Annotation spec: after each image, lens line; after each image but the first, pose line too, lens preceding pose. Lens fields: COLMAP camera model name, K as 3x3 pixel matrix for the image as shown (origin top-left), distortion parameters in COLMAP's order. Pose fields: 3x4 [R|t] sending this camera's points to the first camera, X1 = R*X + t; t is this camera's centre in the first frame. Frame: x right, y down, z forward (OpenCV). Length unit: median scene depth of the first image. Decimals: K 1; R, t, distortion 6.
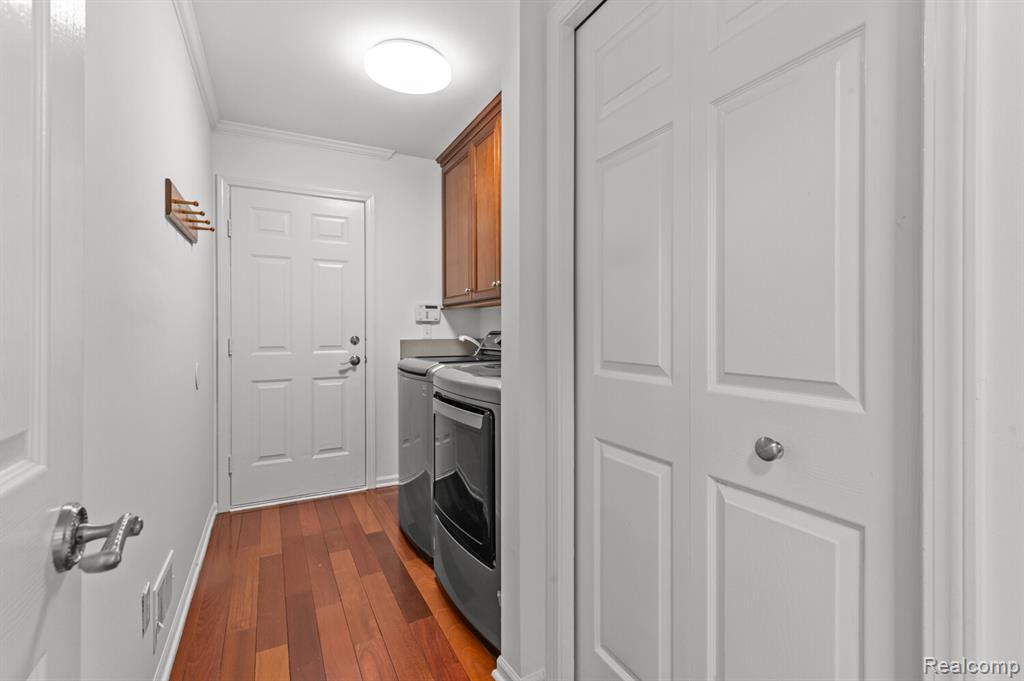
lens RADIAL K [[466.4, 0, 515.8], [0, 466.4, 334.1], [0, 0, 1]] dist [0.010883, 0.000389]
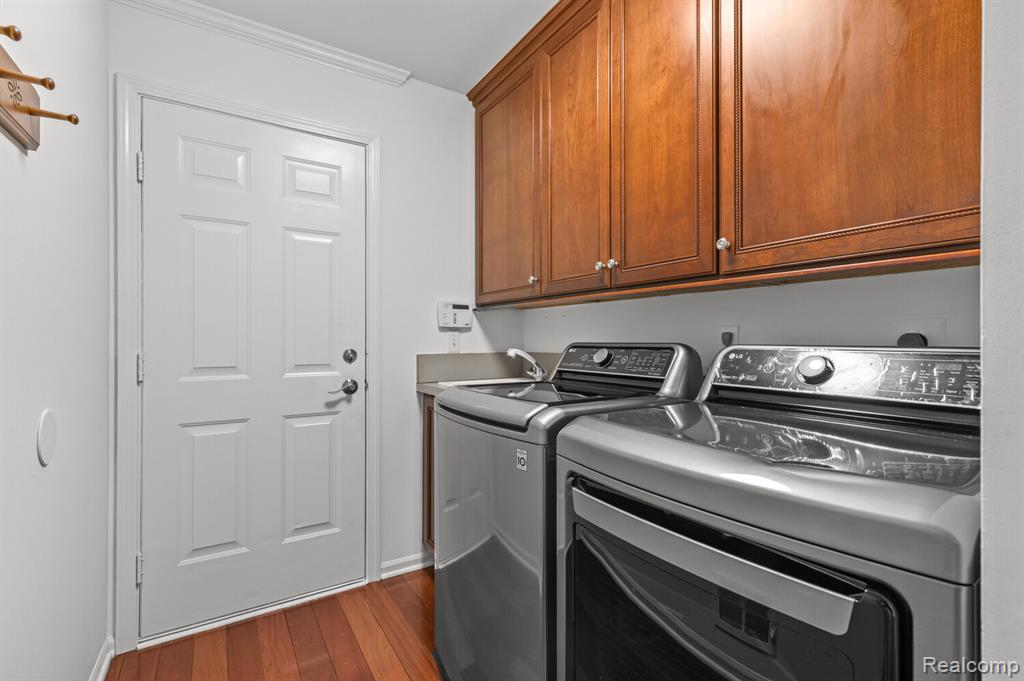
lens RADIAL K [[451.8, 0, 512.0], [0, 451.8, 340.5], [0, 0, 1]] dist [0.008037, -0.000010]
pose [[0.996022, 0.002160, 0.089084, -0.176976], [-0.001660, 0.999982, -0.005688, -0.004866], [-0.089095, 0.005517, 0.996008, 0.353555]]
